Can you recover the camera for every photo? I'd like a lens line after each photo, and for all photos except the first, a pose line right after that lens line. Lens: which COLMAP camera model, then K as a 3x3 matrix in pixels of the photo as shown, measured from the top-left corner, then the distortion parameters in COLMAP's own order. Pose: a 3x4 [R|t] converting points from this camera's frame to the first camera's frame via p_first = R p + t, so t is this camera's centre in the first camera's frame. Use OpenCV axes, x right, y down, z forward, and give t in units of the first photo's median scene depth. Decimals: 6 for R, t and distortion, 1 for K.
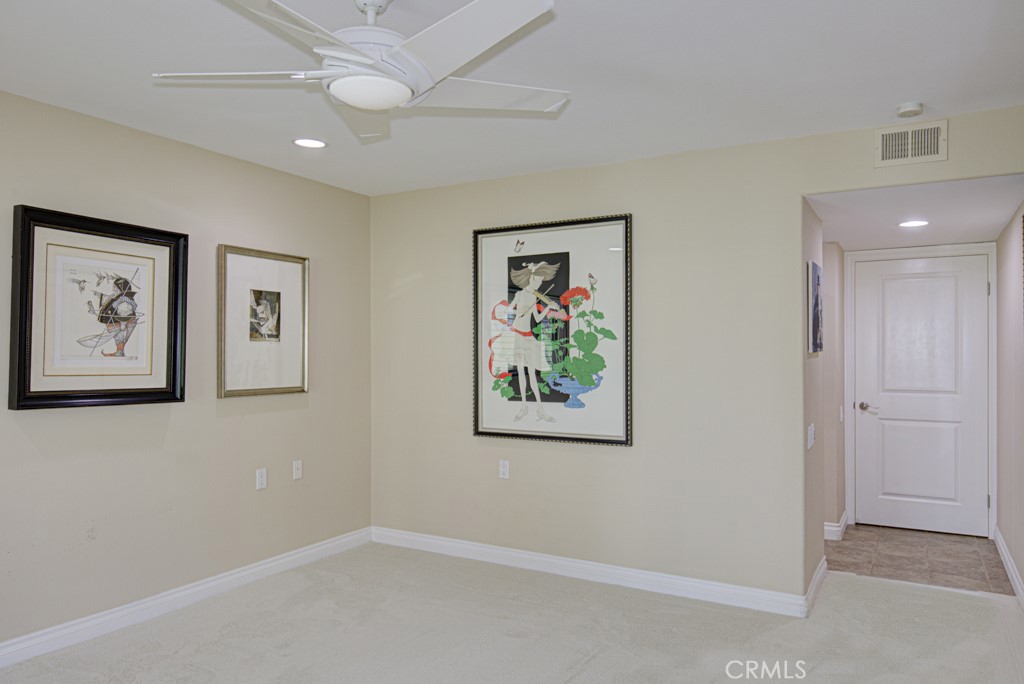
lens RADIAL K [[705.8, 0, 510.1], [0, 705.8, 342.0], [0, 0, 1]] dist [0.003367, -0.002544]
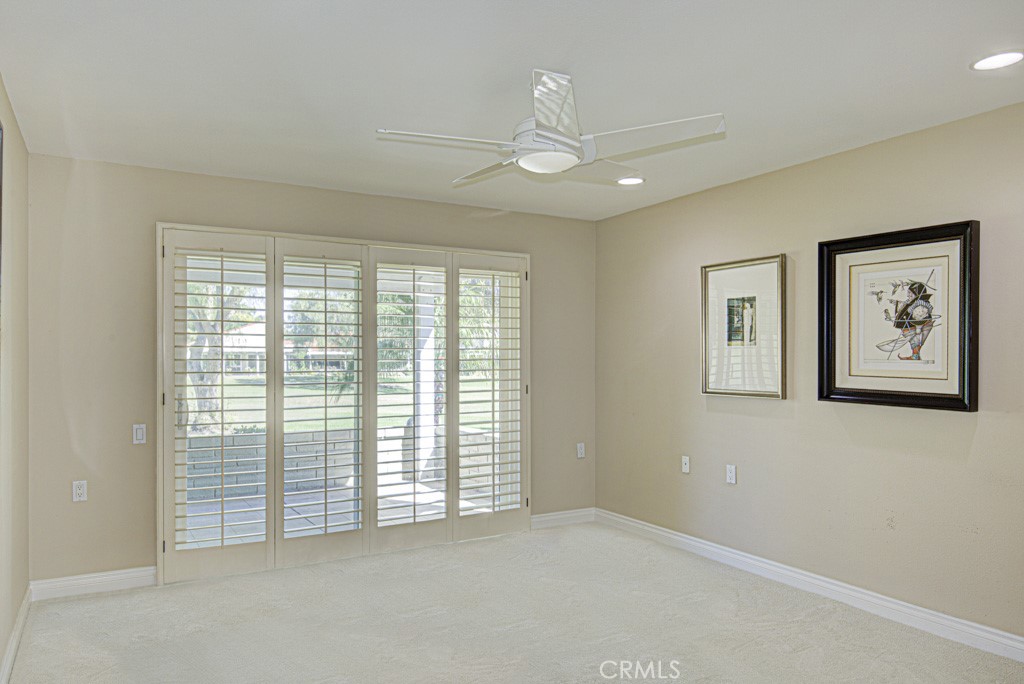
lens RADIAL K [[691.8, 0, 517.5], [0, 691.8, 335.8], [0, 0, 1]] dist [0.003477, -0.000383]
pose [[-0.497897, -0.035652, -0.866503, 0.598161], [0.007215, 0.998950, -0.045247, 0.026807], [0.867206, -0.028780, -0.497116, 1.004154]]
